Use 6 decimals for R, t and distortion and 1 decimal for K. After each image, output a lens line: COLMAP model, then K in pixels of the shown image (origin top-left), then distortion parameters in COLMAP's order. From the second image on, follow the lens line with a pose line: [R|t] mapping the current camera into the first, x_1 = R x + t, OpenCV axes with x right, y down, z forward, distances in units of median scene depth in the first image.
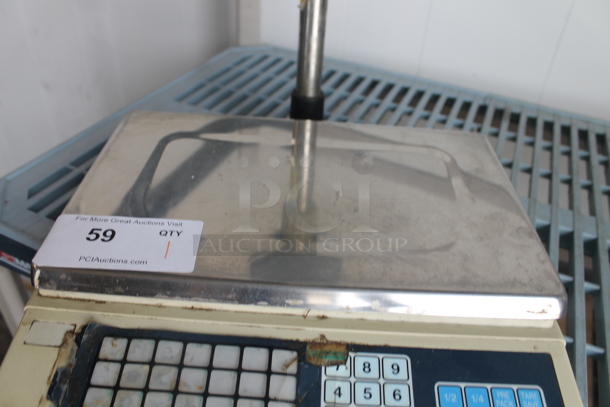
lens RADIAL K [[511.6, 0, 305.0], [0, 511.6, 203.5], [0, 0, 1]] dist [-0.156851, 0.109640]
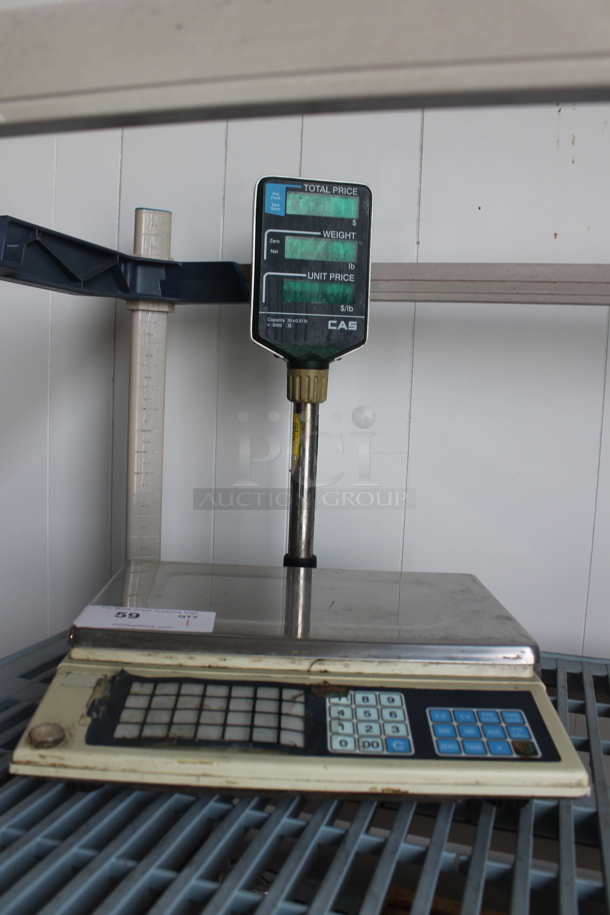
lens RADIAL K [[767.5, 0, 294.6], [0, 767.5, 459.5], [0, 0, 1]] dist [-0.156851, 0.109640]
pose [[0.999521, -0.020963, 0.022785, -0.065220], [0.029692, 0.857582, -0.513489, 0.732287], [-0.008776, 0.513920, 0.857793, -0.745325]]
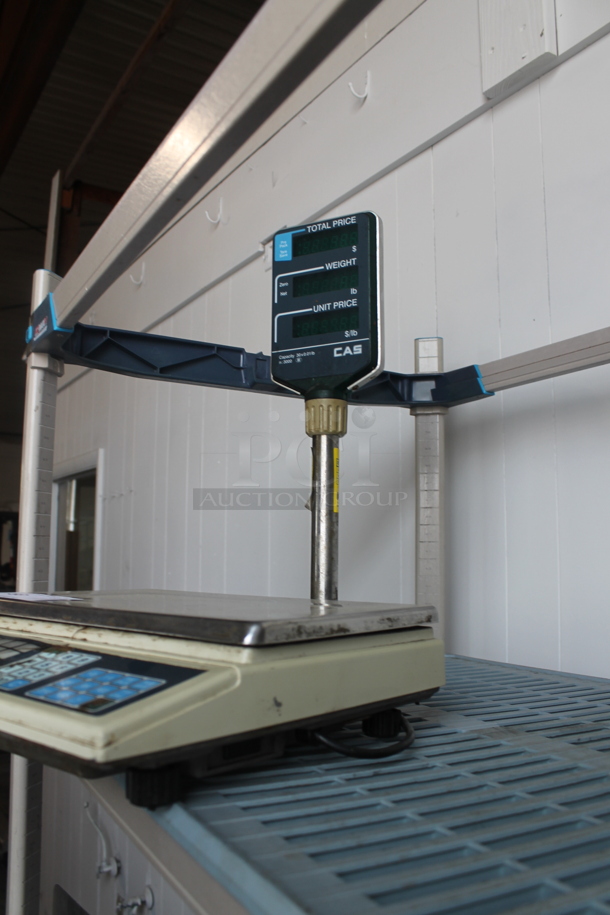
lens RADIAL K [[764.7, 0, 308.9], [0, 764.7, 454.2], [0, 0, 1]] dist [-0.168106, 0.119769]
pose [[0.804460, -0.128103, -0.580030, 1.518357], [-0.323956, 0.723853, -0.609171, 0.814093], [0.497893, 0.677957, 0.540811, 0.097005]]
